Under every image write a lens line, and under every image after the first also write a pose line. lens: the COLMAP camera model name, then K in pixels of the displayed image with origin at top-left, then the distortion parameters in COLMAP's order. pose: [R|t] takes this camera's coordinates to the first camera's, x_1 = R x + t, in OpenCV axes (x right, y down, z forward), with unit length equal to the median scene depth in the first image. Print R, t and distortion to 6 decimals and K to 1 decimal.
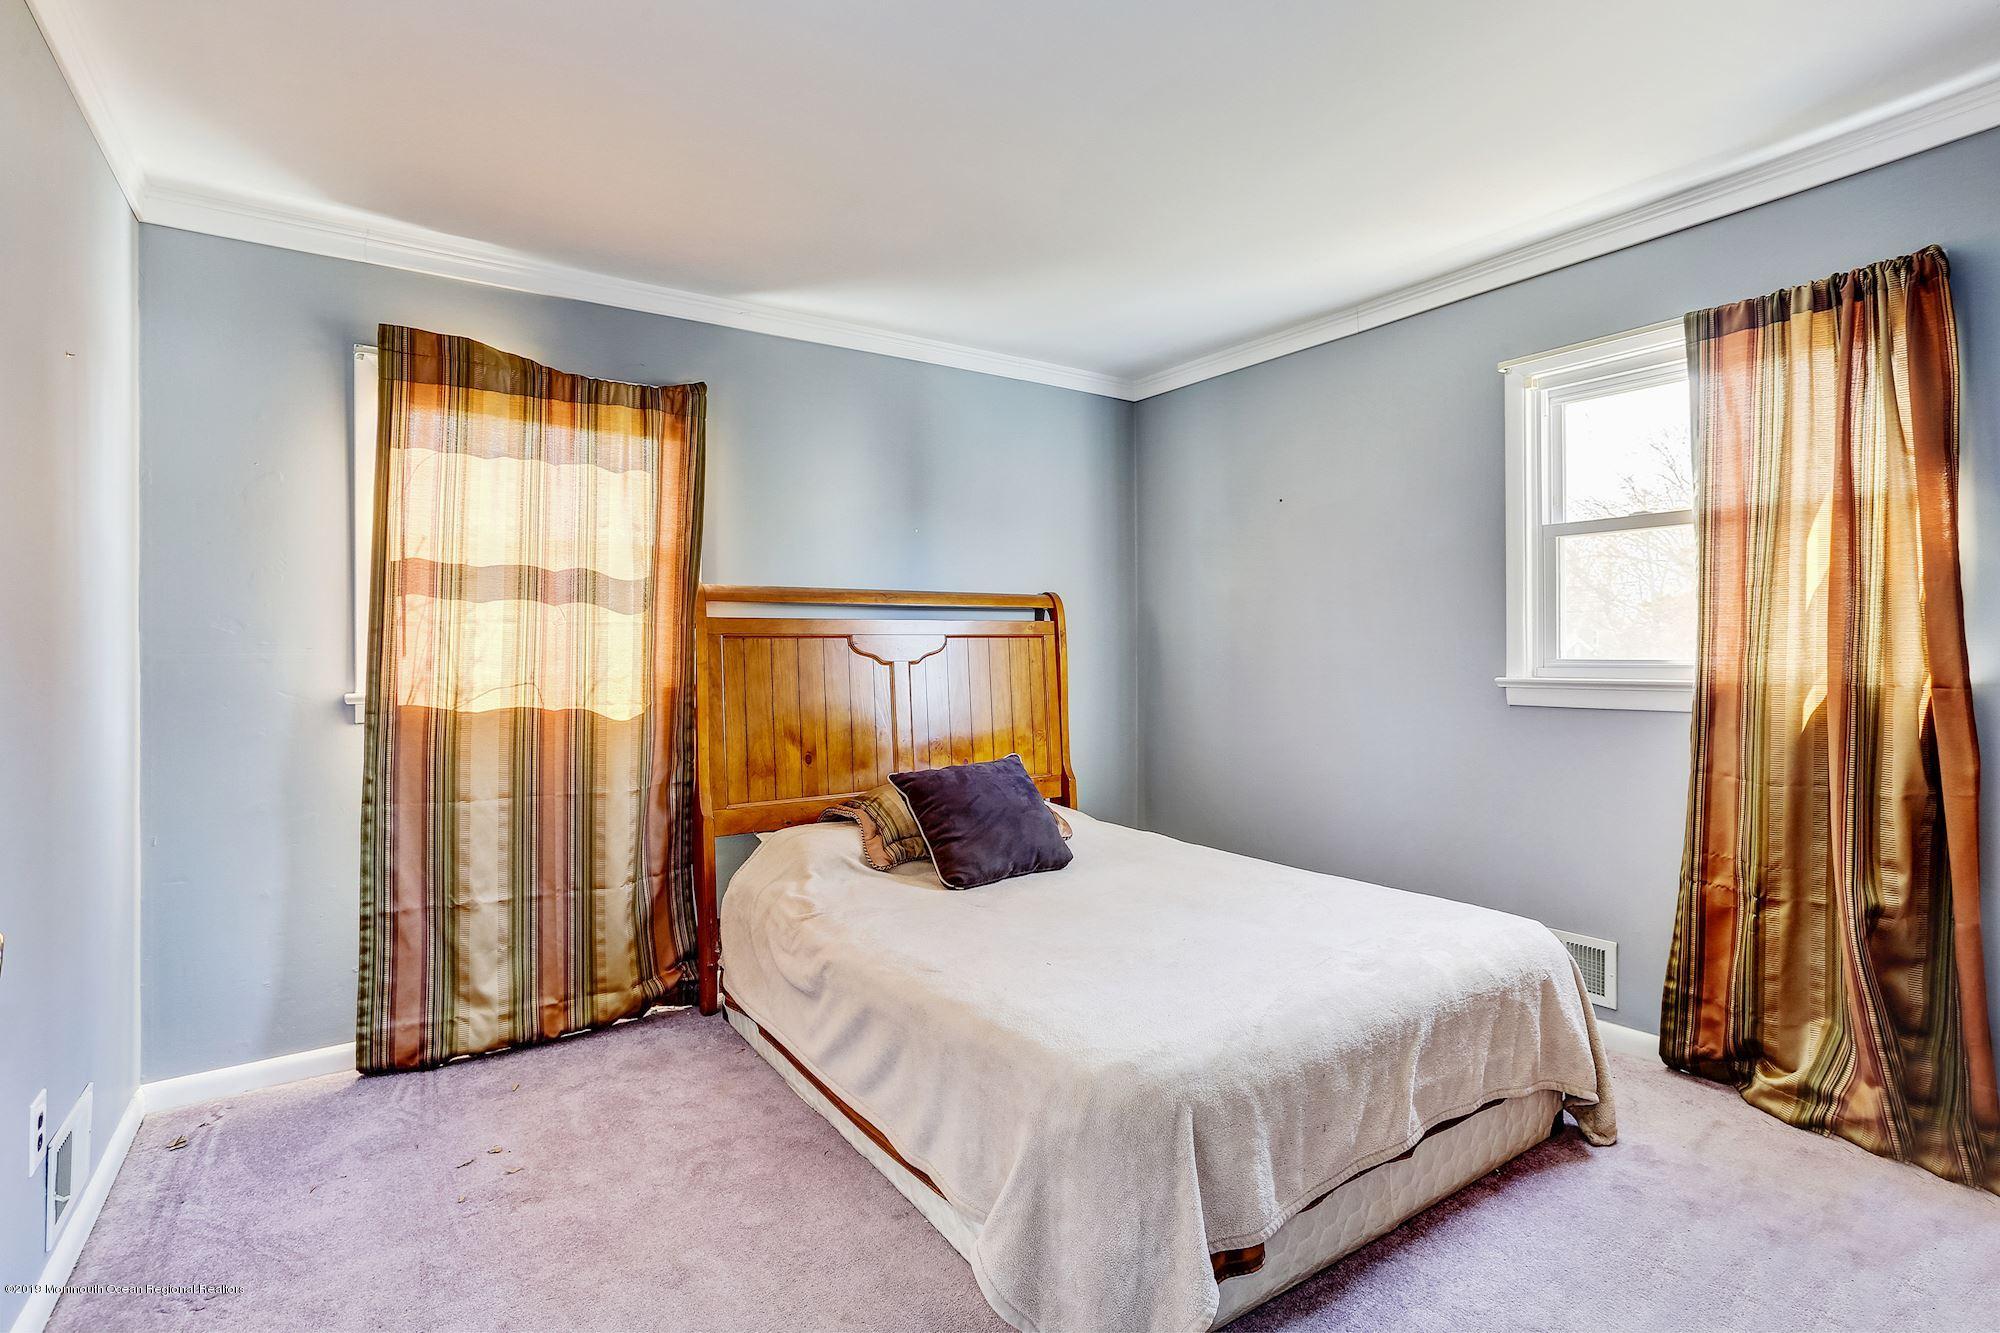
lens RADIAL K [[982.2, 0, 990.8], [0, 982.2, 673.5], [0, 0, 1]] dist [-0.003509, 0.005849]
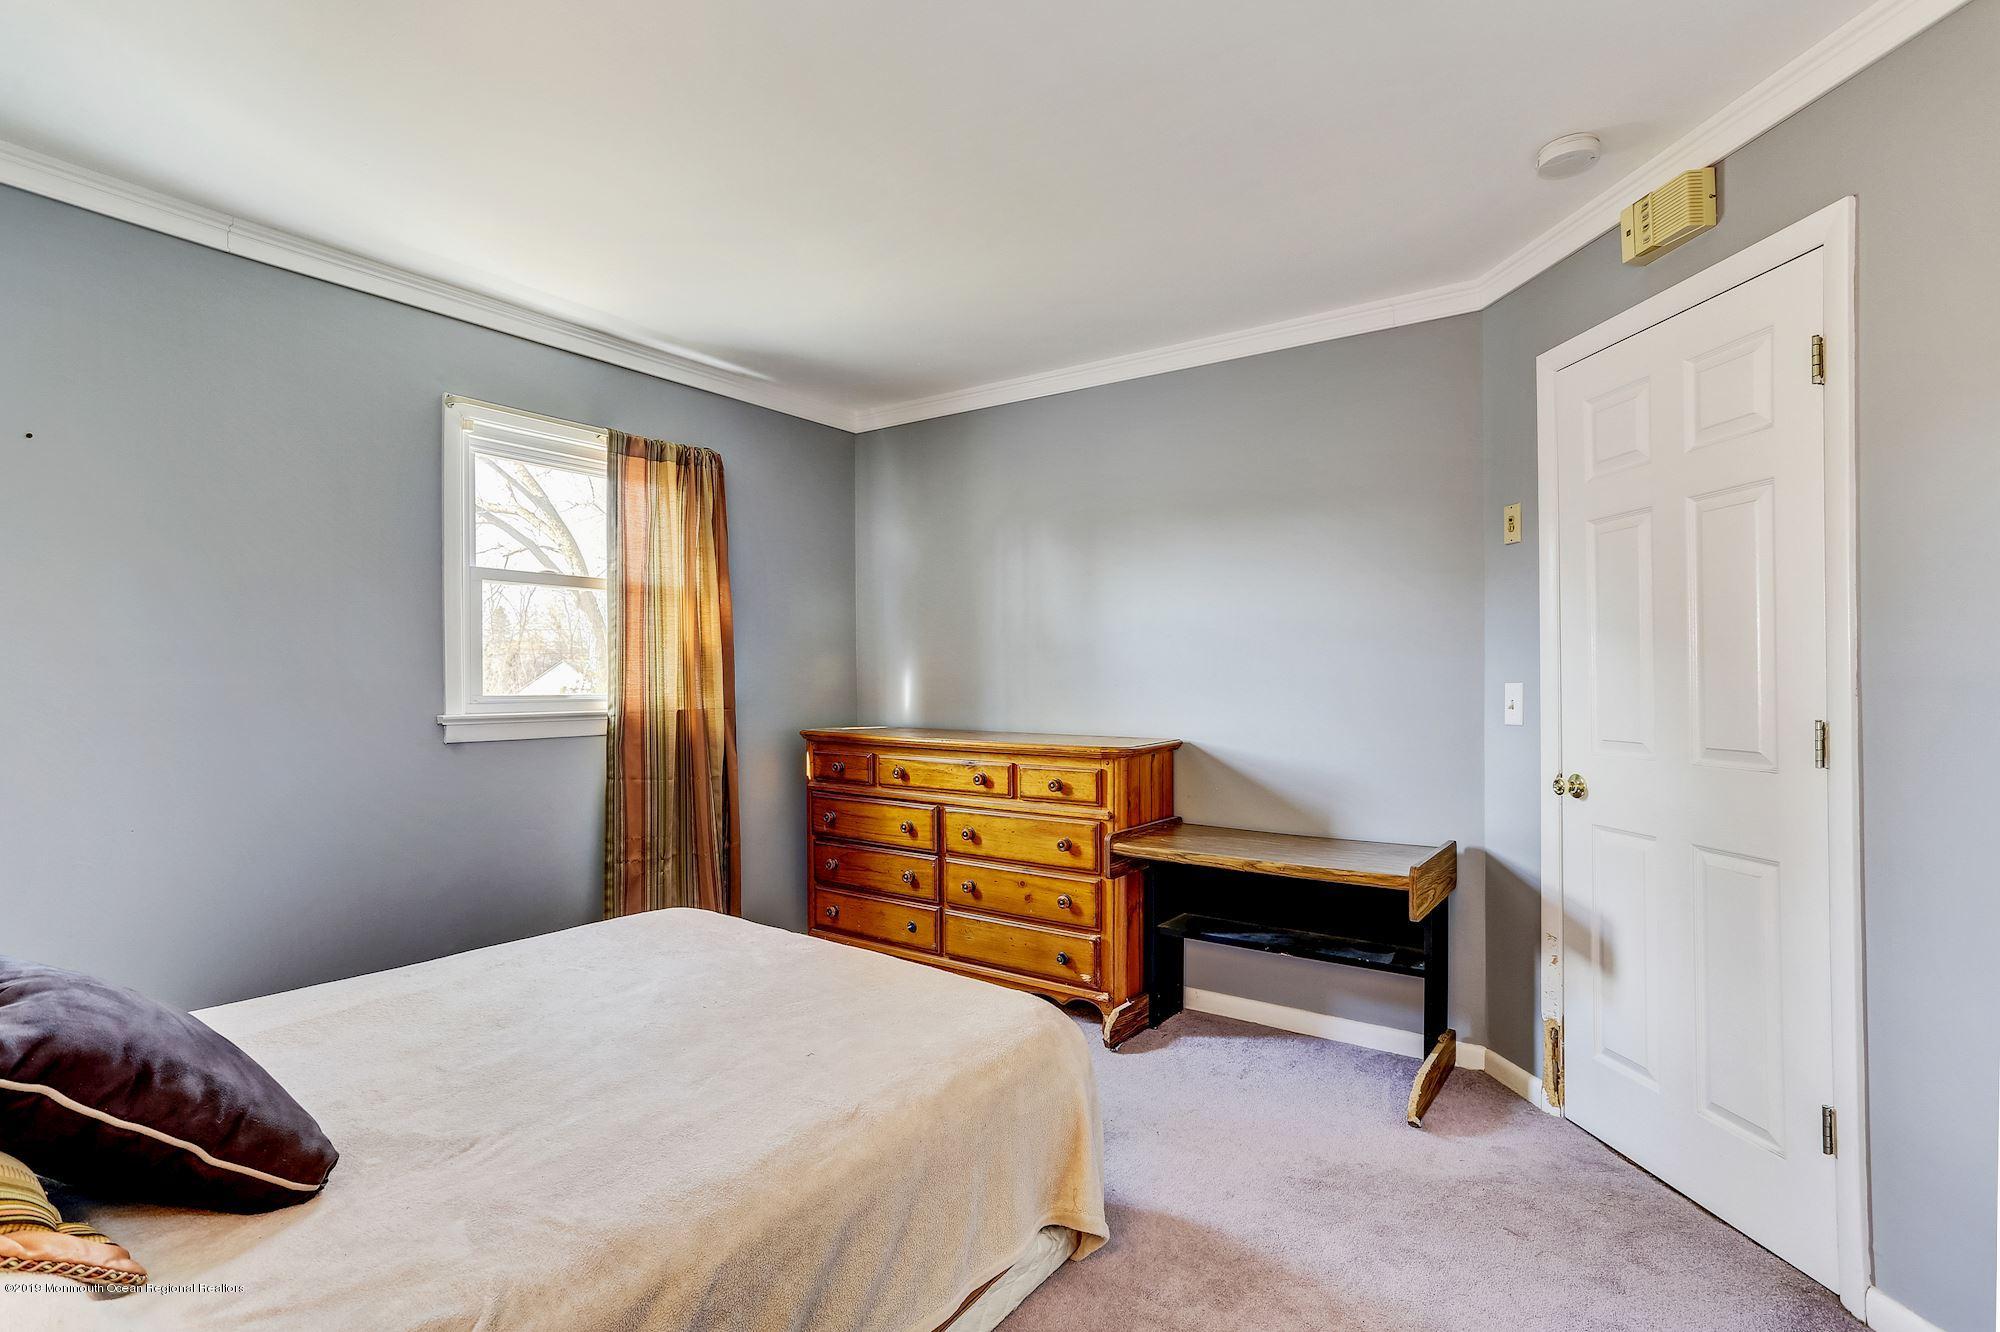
lens RADIAL K [[982.2, 0, 995.5], [0, 982.2, 656.0], [0, 0, 1]] dist [-0.003509, 0.005849]
pose [[-0.363267, 0.033161, 0.931095, -0.596635], [0.029895, 0.999267, -0.023925, -0.016095], [-0.931206, 0.019144, -0.363992, 0.872520]]
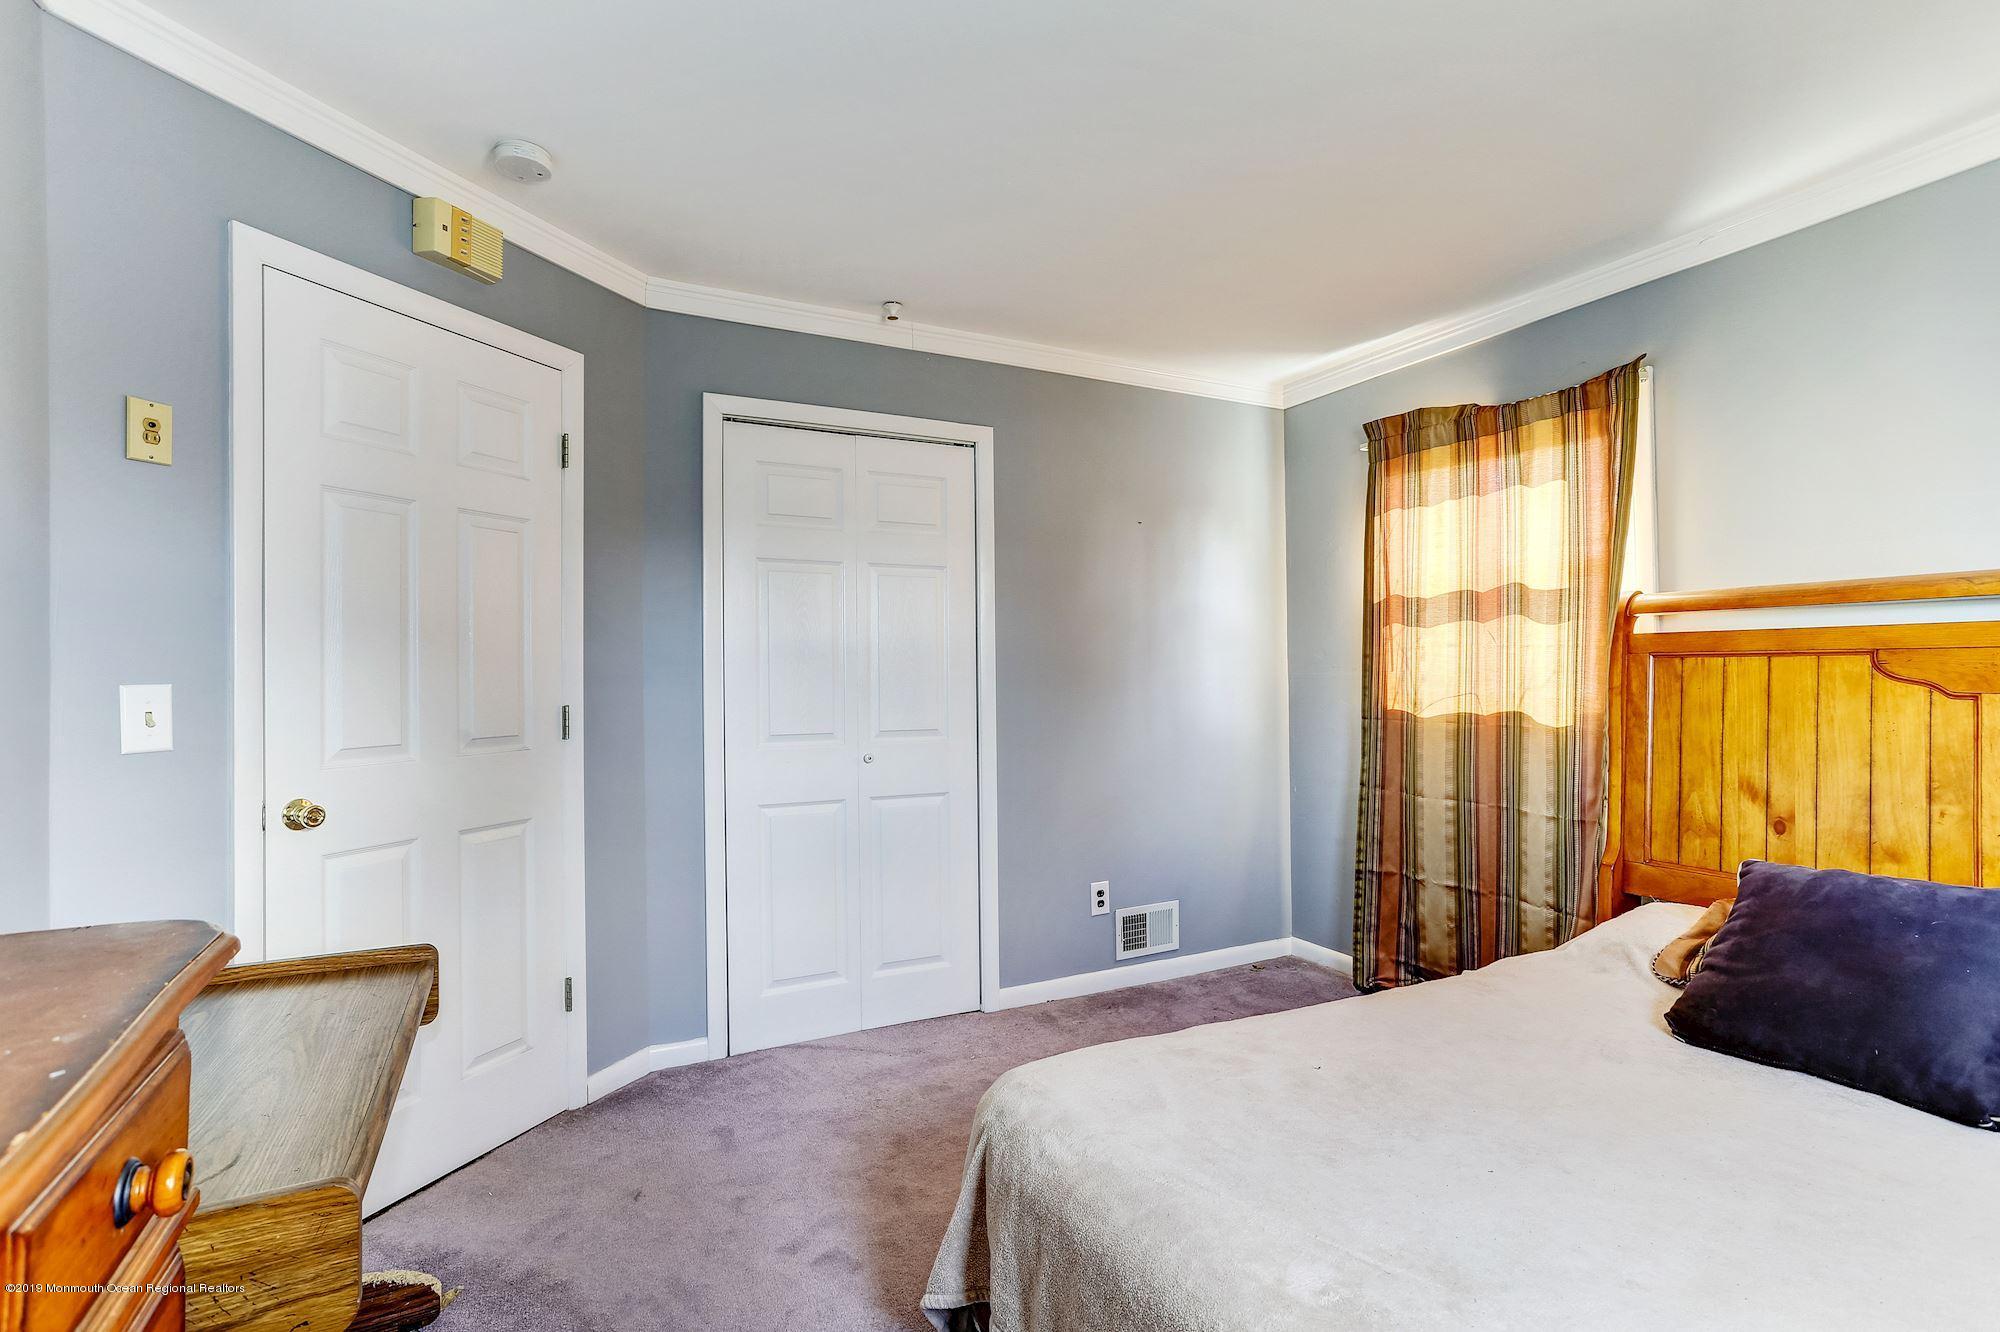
lens RADIAL K [[982.2, 0, 1006.9], [0, 982.2, 668.0], [0, 0, 1]] dist [-0.003509, 0.005849]
pose [[-0.114975, 0.004545, -0.993358, 0.696943], [-0.022221, 0.999728, 0.007146, -0.024104], [0.993120, 0.022895, -0.114842, 0.635263]]
